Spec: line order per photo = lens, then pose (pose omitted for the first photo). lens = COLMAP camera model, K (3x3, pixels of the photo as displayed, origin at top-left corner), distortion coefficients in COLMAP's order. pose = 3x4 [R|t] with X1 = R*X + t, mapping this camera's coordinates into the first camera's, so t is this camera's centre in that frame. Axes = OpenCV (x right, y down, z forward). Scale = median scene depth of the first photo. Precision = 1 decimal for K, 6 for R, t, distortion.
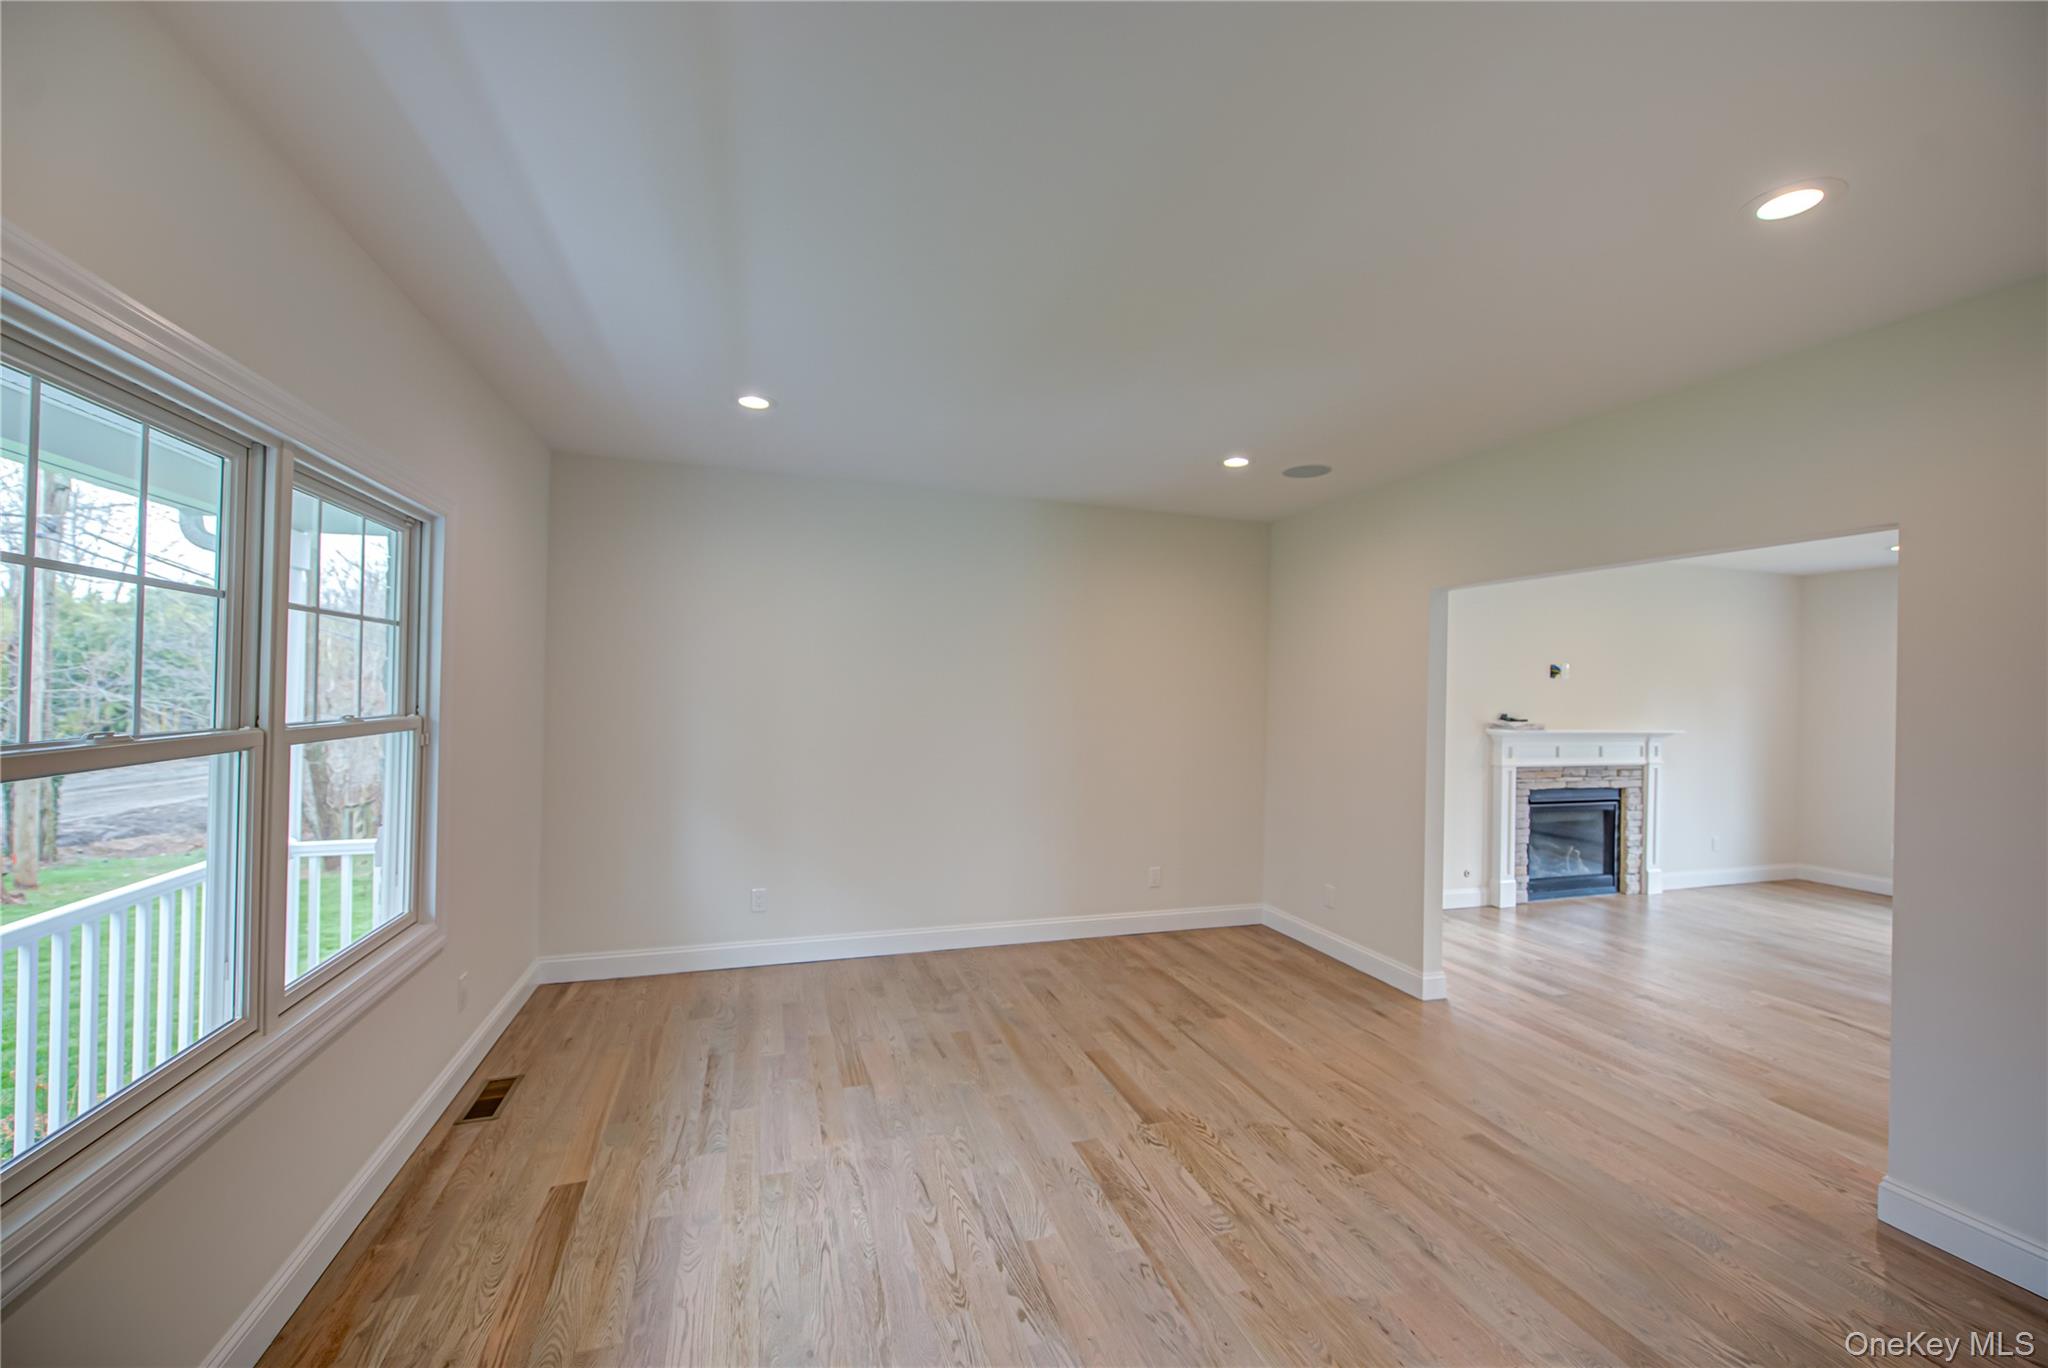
lens RADIAL K [[800.7, 0, 1027.8], [0, 800.7, 684.8], [0, 0, 1]] dist [0.002475, -0.002415]
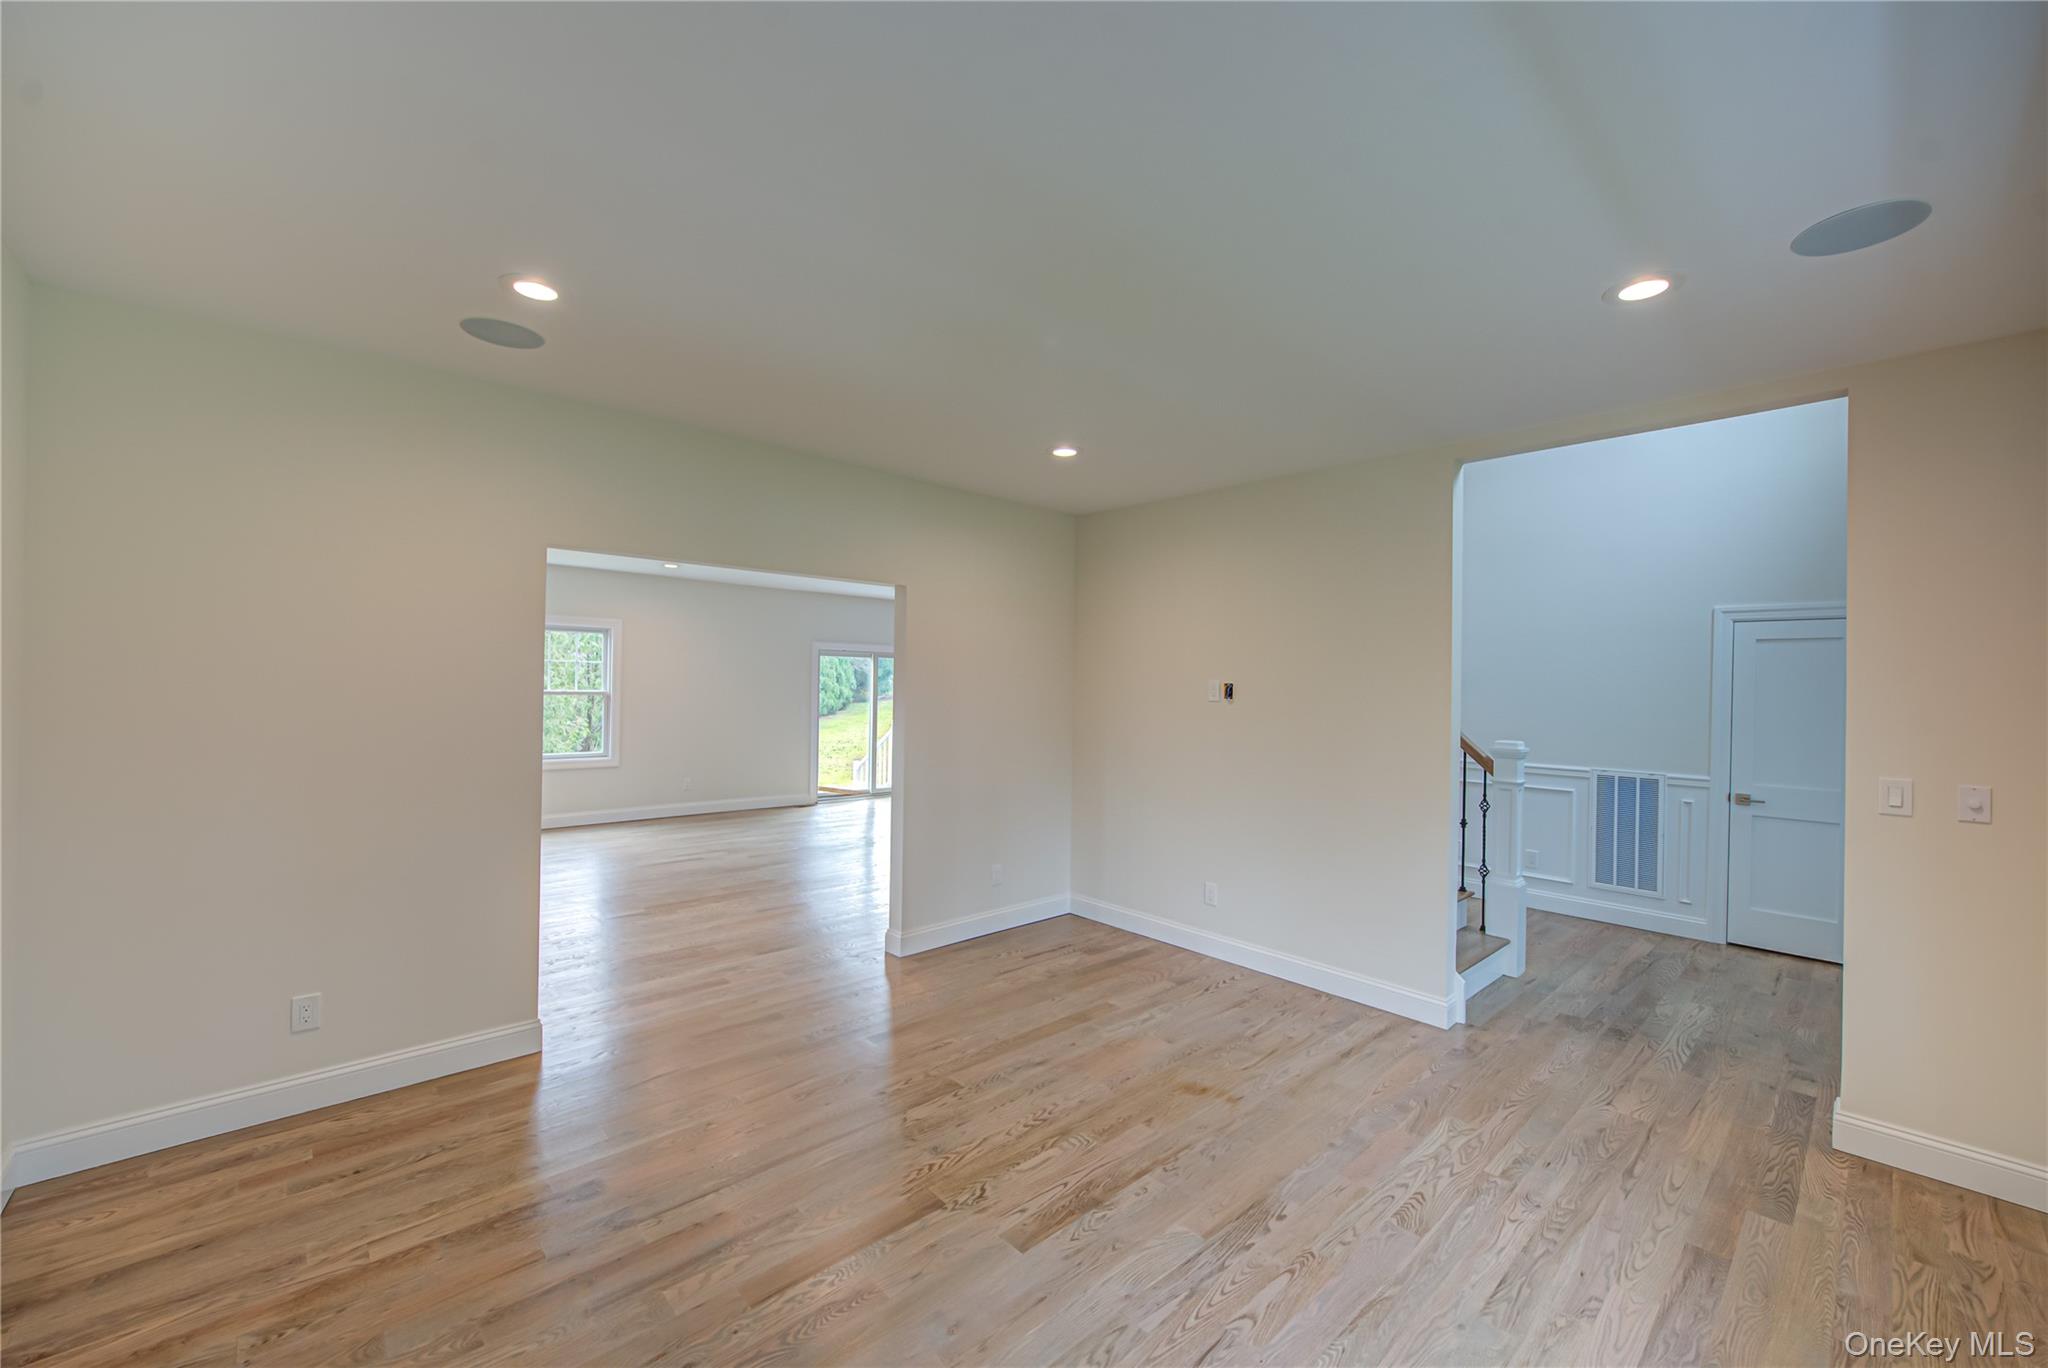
lens RADIAL K [[800.7, 0, 1026.0], [0, 800.7, 684.7], [0, 0, 1]] dist [0.002475, -0.002415]
pose [[-0.416330, -0.026571, 0.908825, -0.632075], [-0.030729, 0.999413, 0.015142, -0.006568], [-0.908694, -0.021623, -0.416902, 1.289929]]
